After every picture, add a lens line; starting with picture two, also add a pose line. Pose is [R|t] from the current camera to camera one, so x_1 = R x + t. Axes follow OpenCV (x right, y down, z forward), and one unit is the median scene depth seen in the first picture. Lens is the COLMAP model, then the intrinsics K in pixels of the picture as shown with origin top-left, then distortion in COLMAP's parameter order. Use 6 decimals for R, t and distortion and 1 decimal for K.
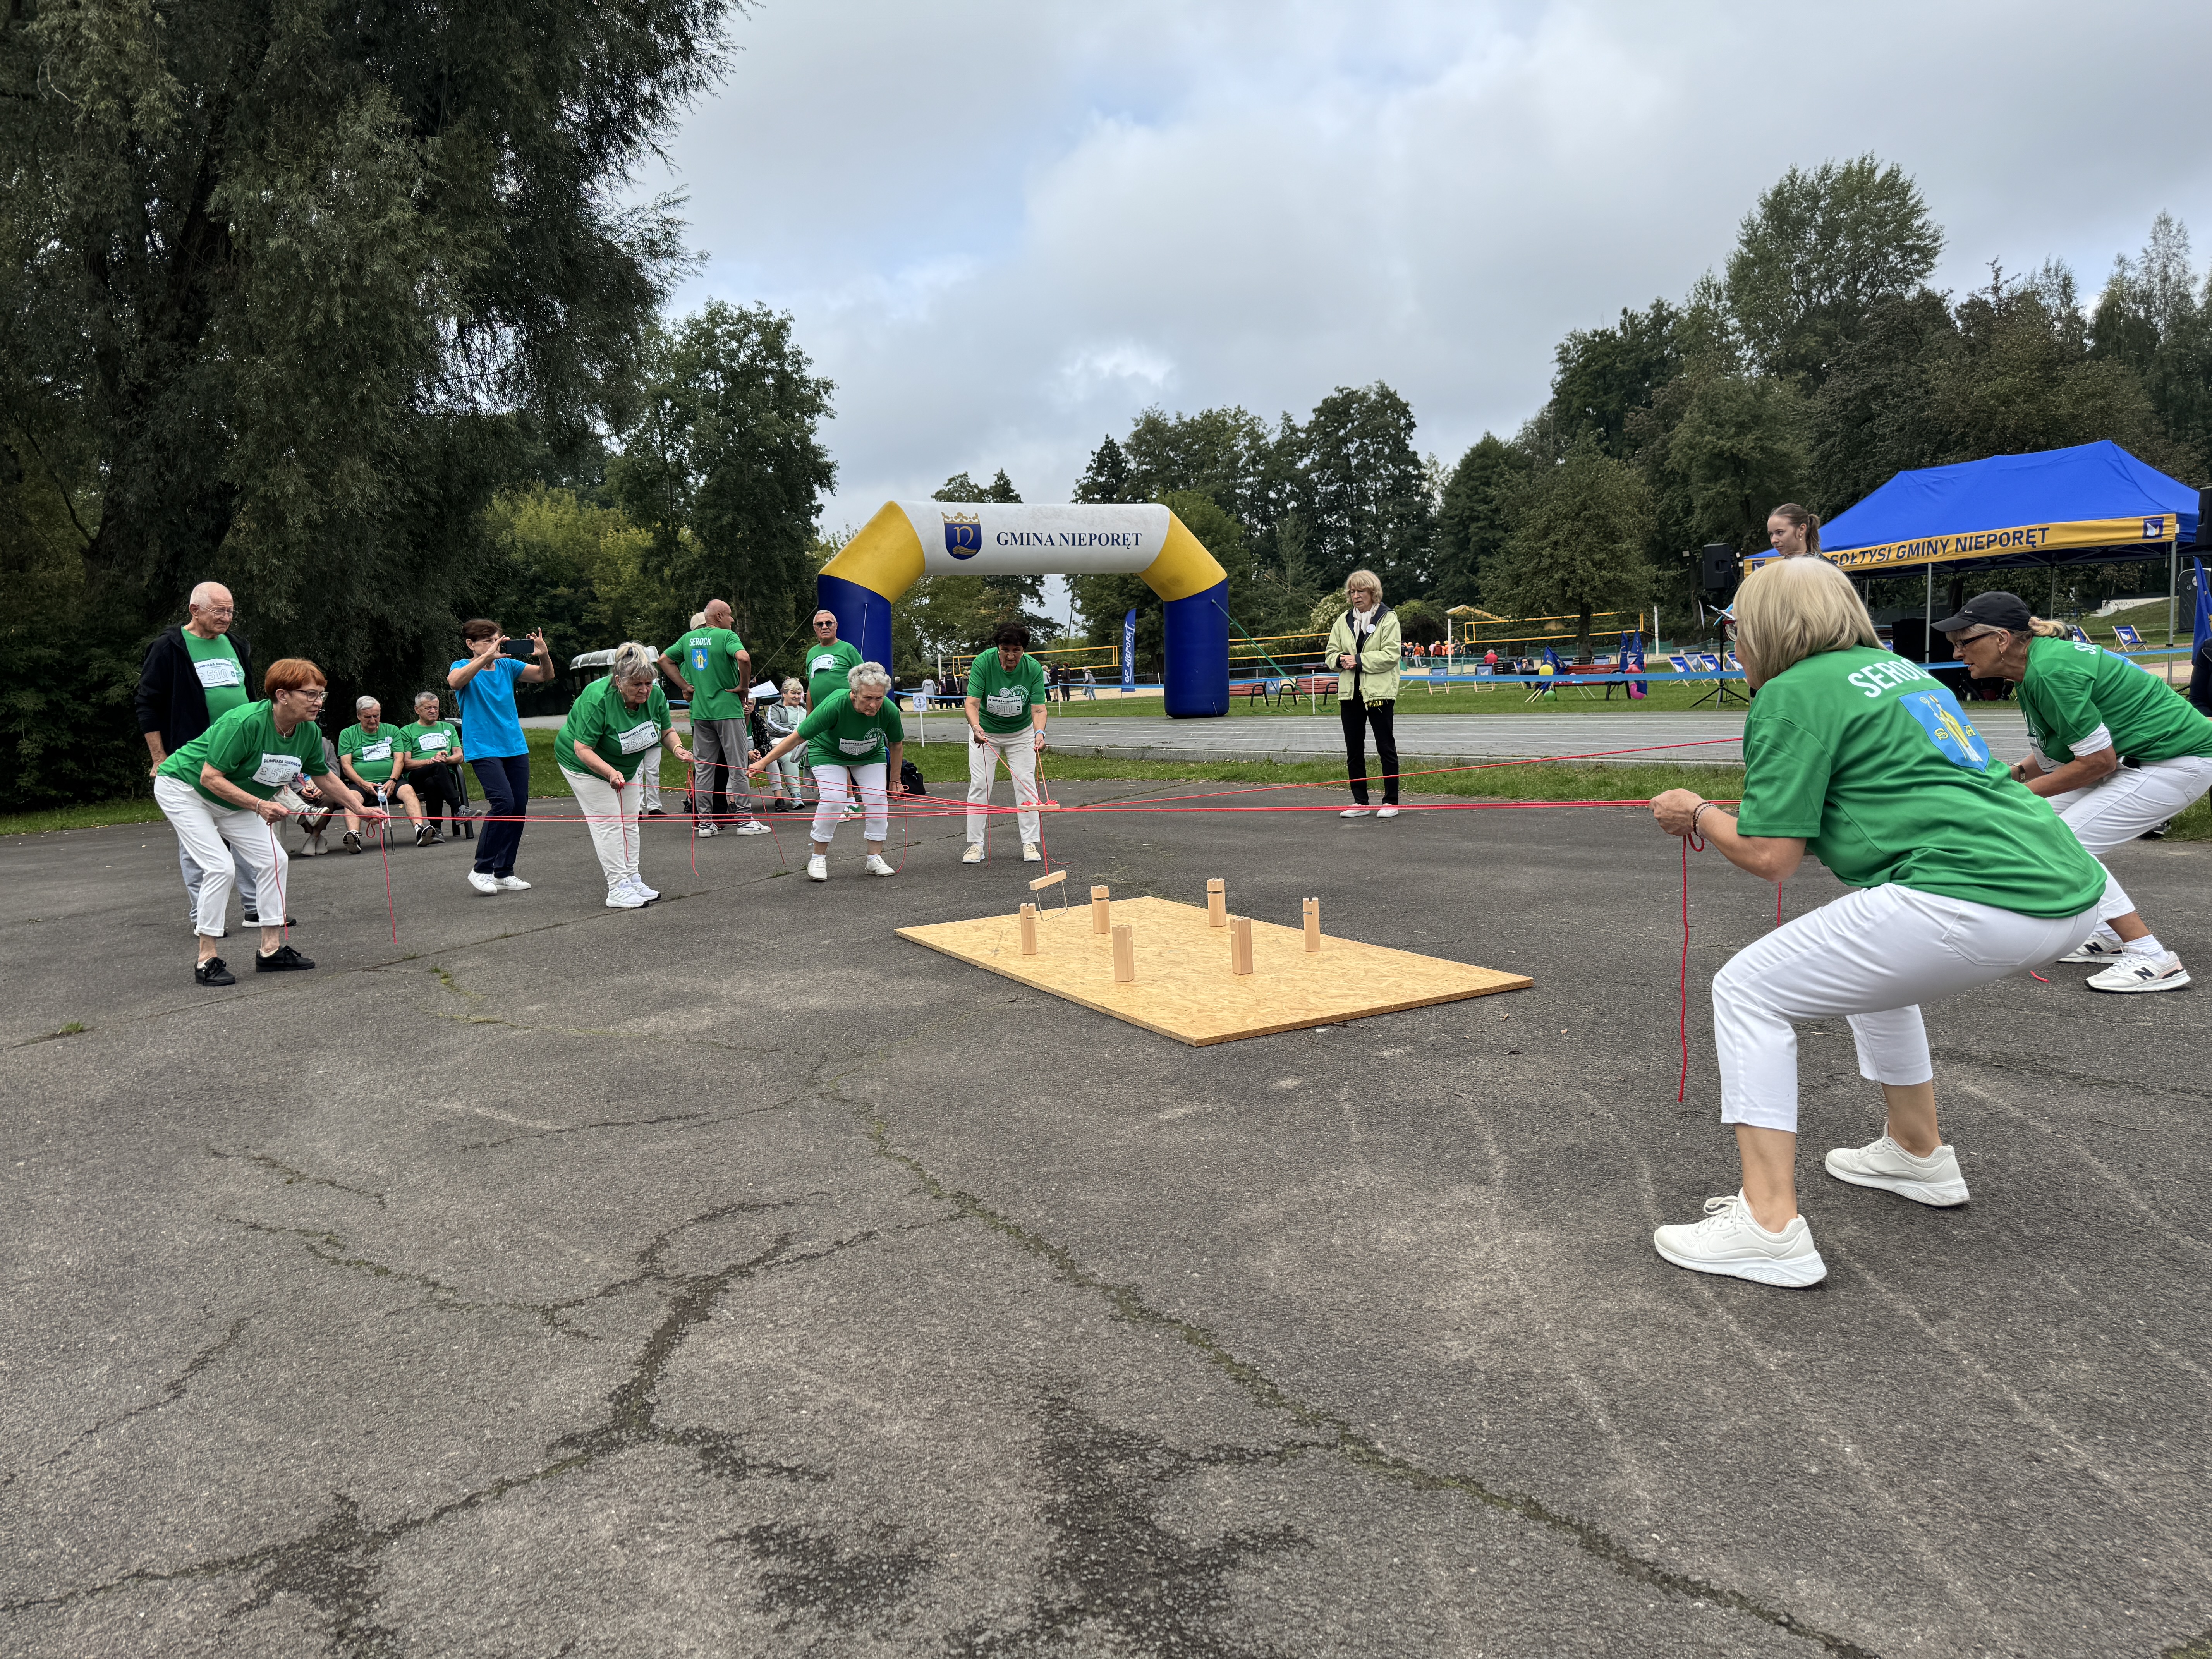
lens RADIAL K [[1537.2, 0, 1101.4], [0, 1537.2, 834.4], [0, 0, 1]] dist [-0.000462, -0.000991]
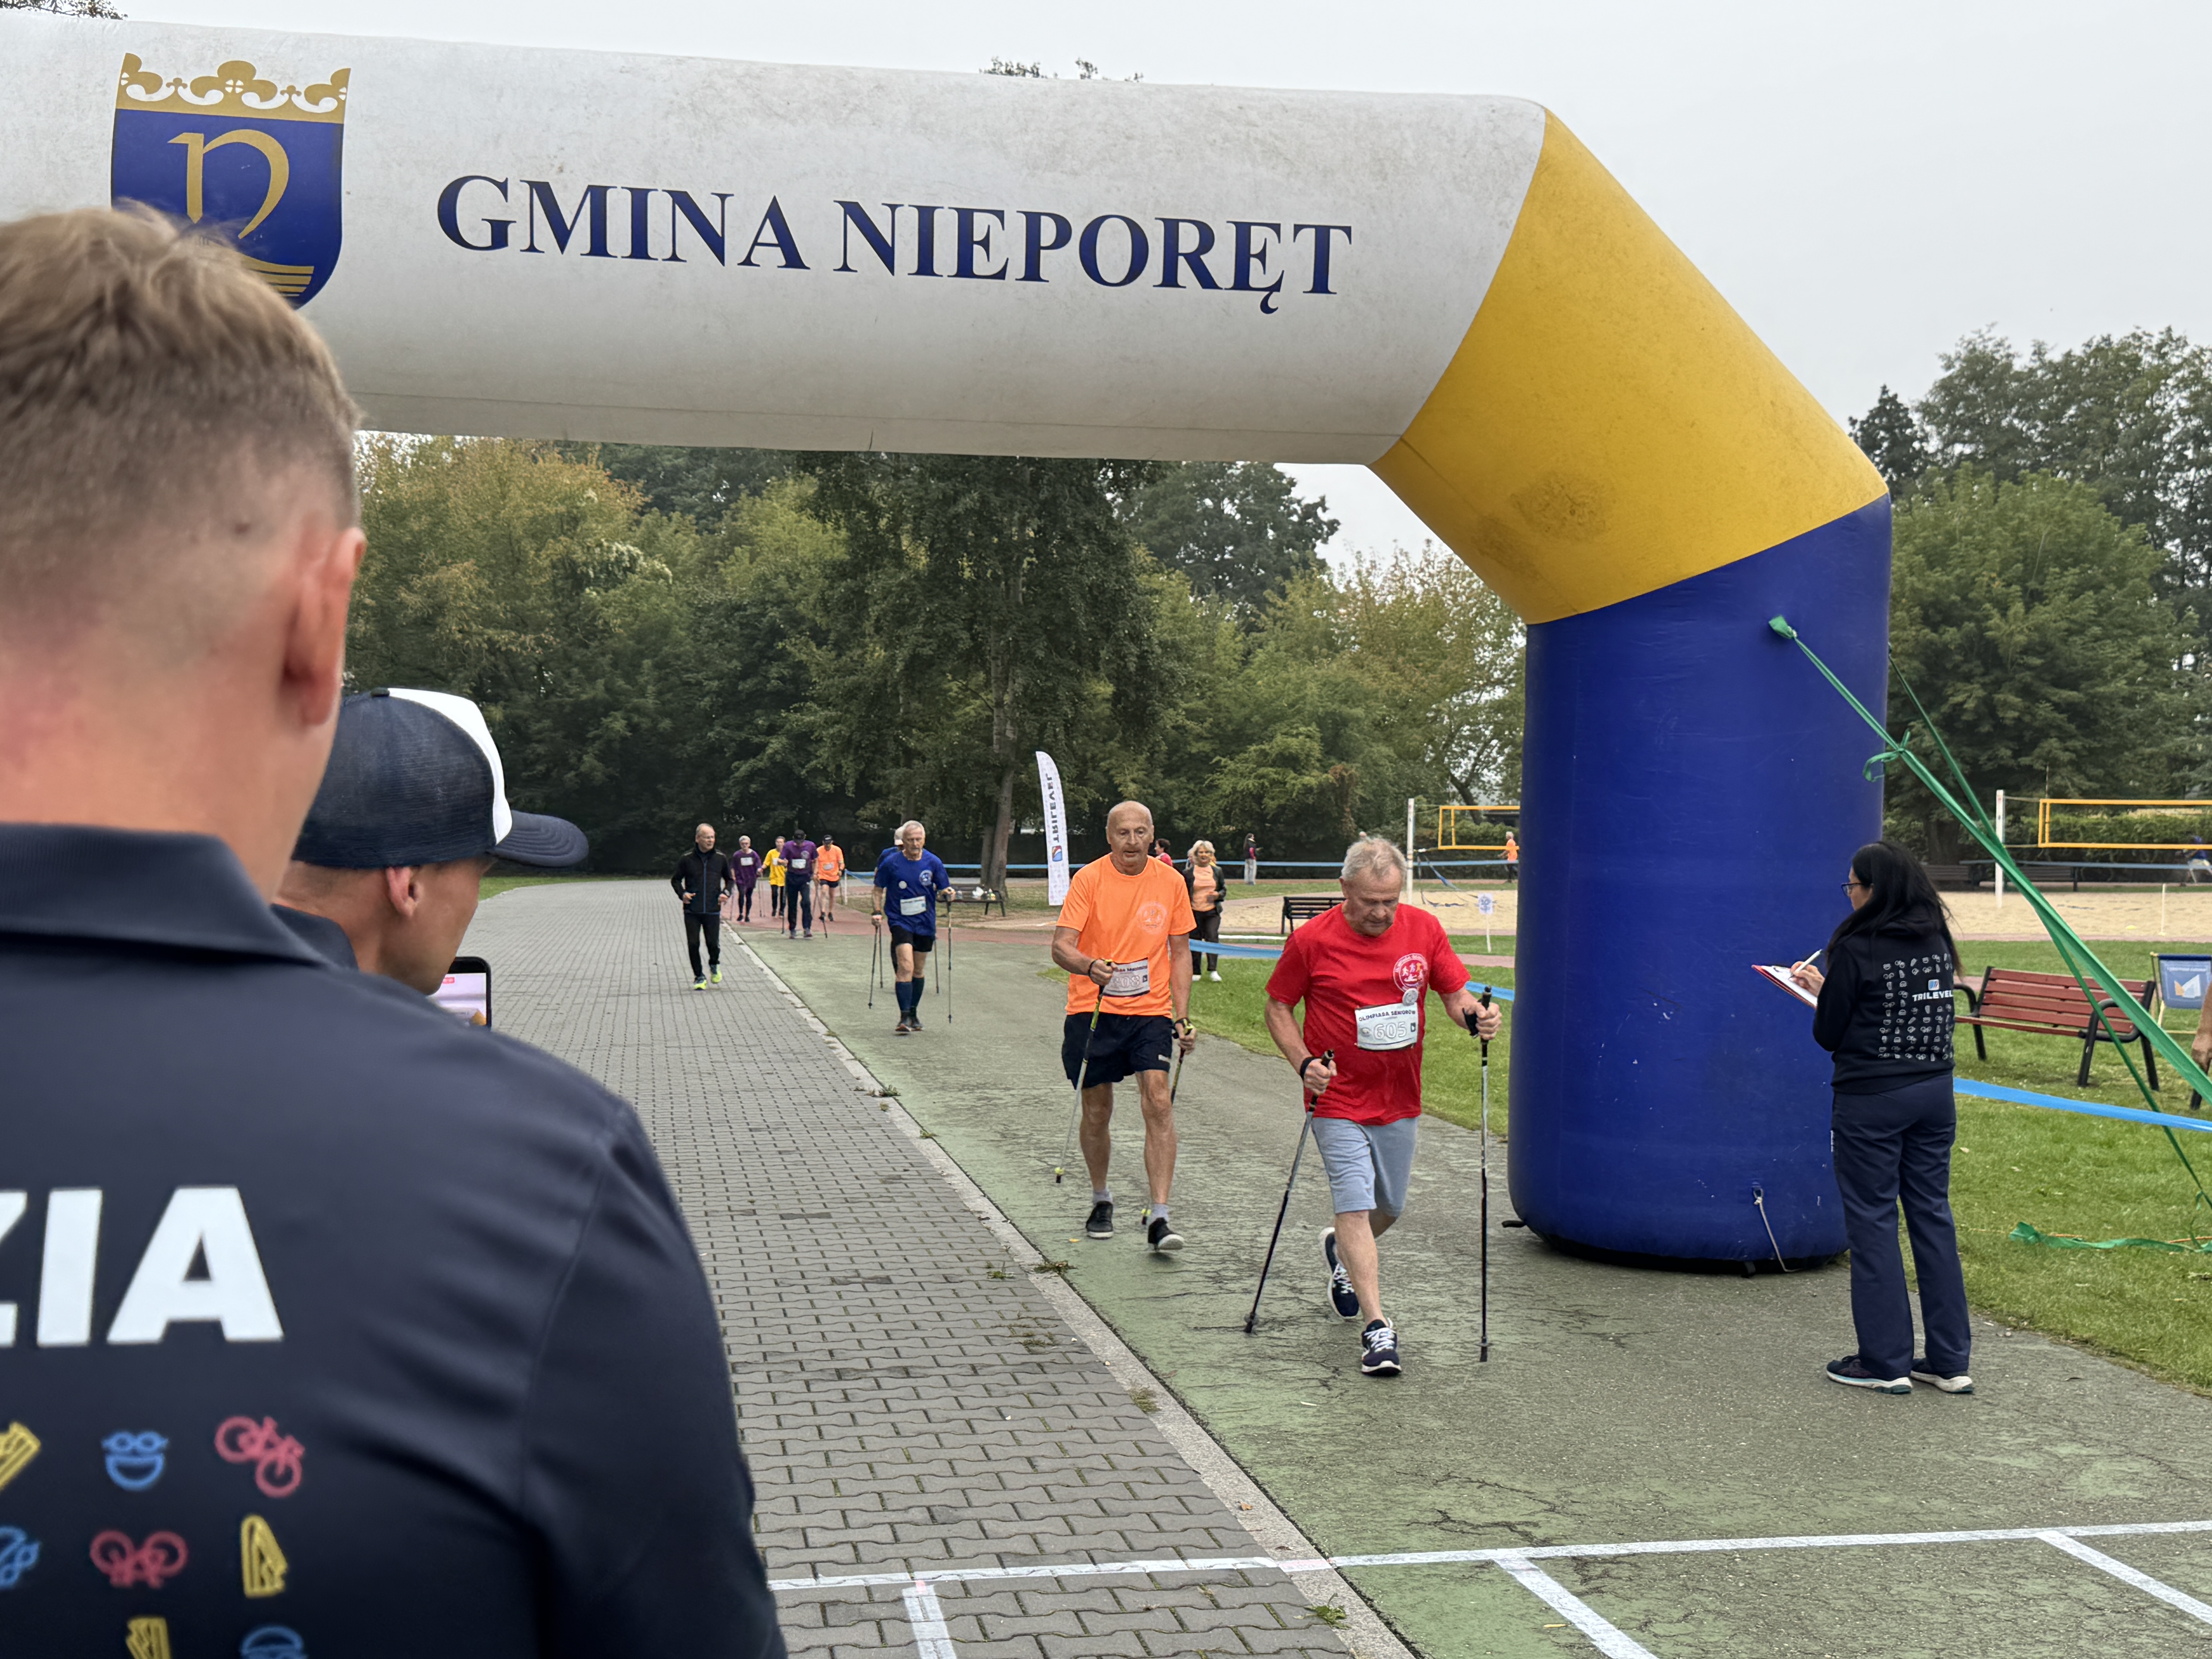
lens RADIAL K [[2387.8, 0, 1103.5], [0, 2387.8, 790.1], [0, 0, 1]] dist [0.244609, -0.693322]
pose [[0.947203, 0.047346, -0.317119, 0.022163], [-0.083484, 0.991341, -0.101353, -0.025789], [0.309575, 0.122476, 0.942954, 0.186757]]
